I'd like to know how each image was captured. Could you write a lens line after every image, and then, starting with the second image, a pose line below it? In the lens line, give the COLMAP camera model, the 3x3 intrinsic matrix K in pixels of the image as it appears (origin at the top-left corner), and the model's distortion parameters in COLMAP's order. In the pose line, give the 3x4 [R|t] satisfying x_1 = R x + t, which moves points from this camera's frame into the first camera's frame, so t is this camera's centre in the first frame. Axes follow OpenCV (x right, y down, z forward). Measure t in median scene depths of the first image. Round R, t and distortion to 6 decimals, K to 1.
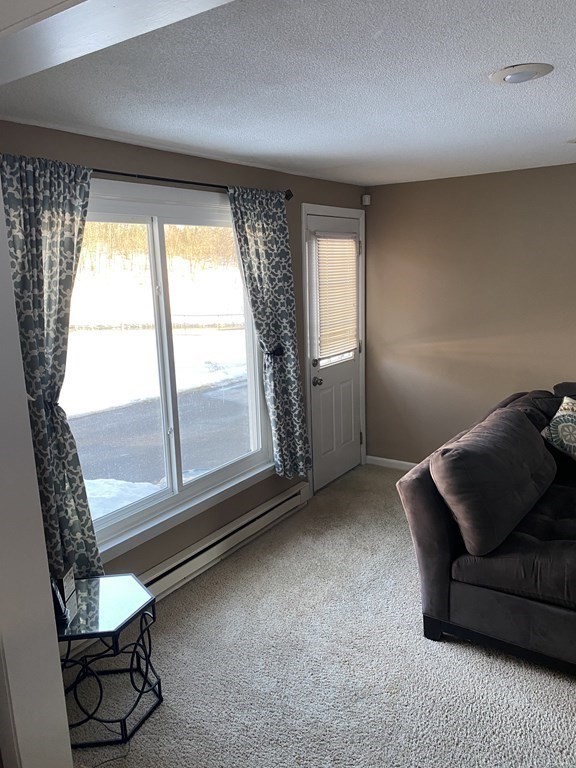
lens RADIAL K [[584.1, 0, 288.2], [0, 584.1, 387.2], [0, 0, 1]] dist [0.046423, -0.070586]
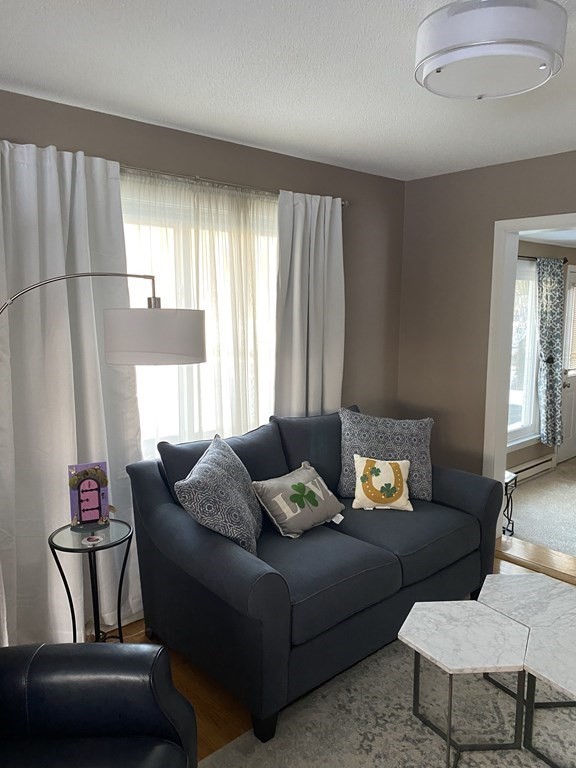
lens RADIAL K [[584.1, 0, 285.6], [0, 584.1, 381.1], [0, 0, 1]] dist [0.046423, -0.070586]
pose [[0.970313, 0.066867, -0.232423, -0.329736], [-0.082677, 0.994831, -0.058949, 0.141768], [0.227280, 0.076415, 0.970827, -0.650340]]
